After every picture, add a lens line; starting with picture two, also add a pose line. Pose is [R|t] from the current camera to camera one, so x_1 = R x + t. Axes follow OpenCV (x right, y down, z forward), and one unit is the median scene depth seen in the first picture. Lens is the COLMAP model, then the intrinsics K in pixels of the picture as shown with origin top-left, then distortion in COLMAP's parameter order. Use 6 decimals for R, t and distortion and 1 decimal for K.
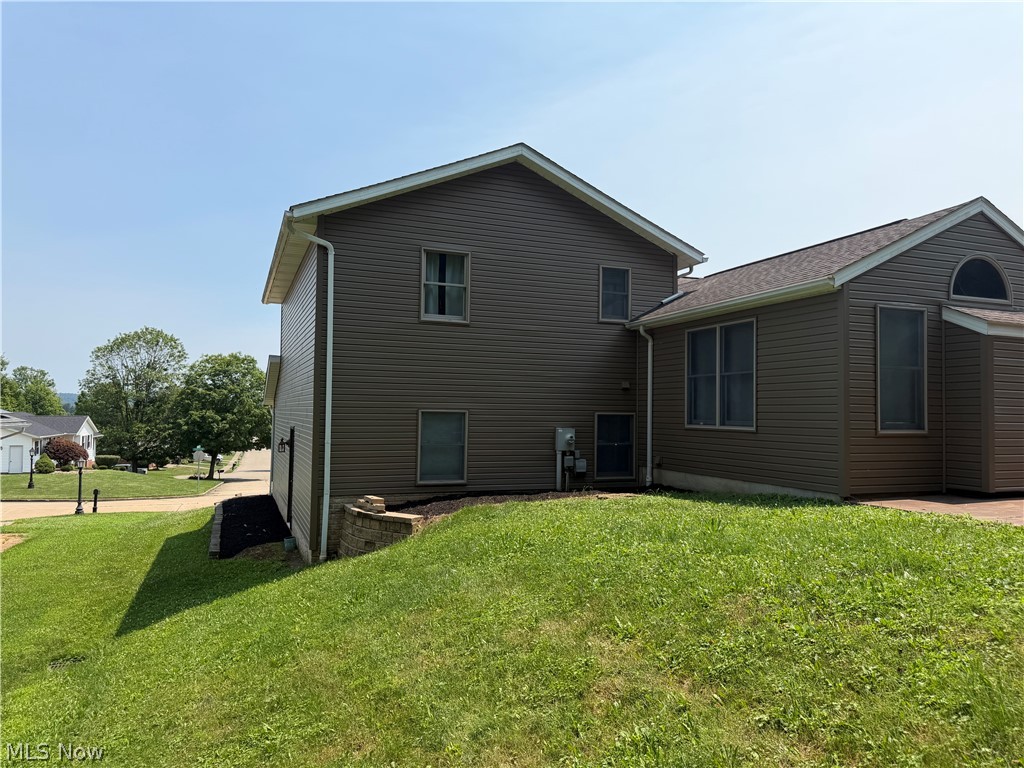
lens RADIAL K [[714.5, 0, 507.2], [0, 714.5, 384.8], [0, 0, 1]] dist [0.113893, -0.122652]
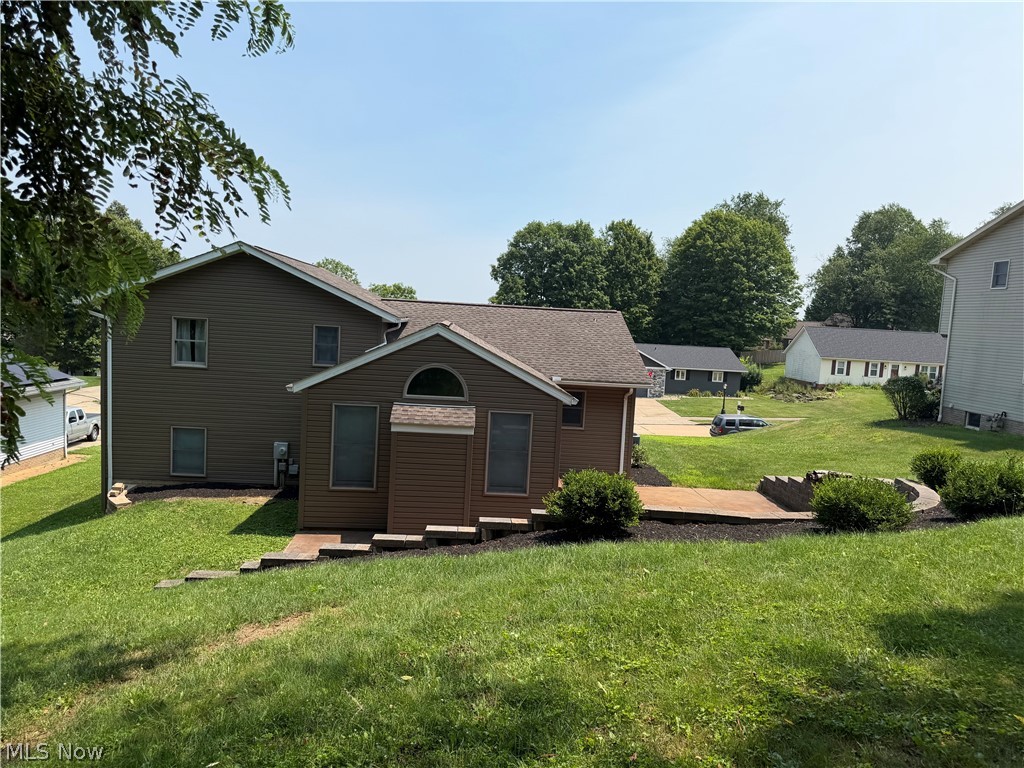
lens RADIAL K [[721.4, 0, 534.7], [0, 721.4, 382.4], [0, 0, 1]] dist [0.002654, -0.072804]
pose [[0.960722, 0.068485, -0.268929, 0.972160], [-0.035278, 0.991349, 0.126425, -0.263720], [0.275261, -0.111972, 0.954827, -0.203379]]
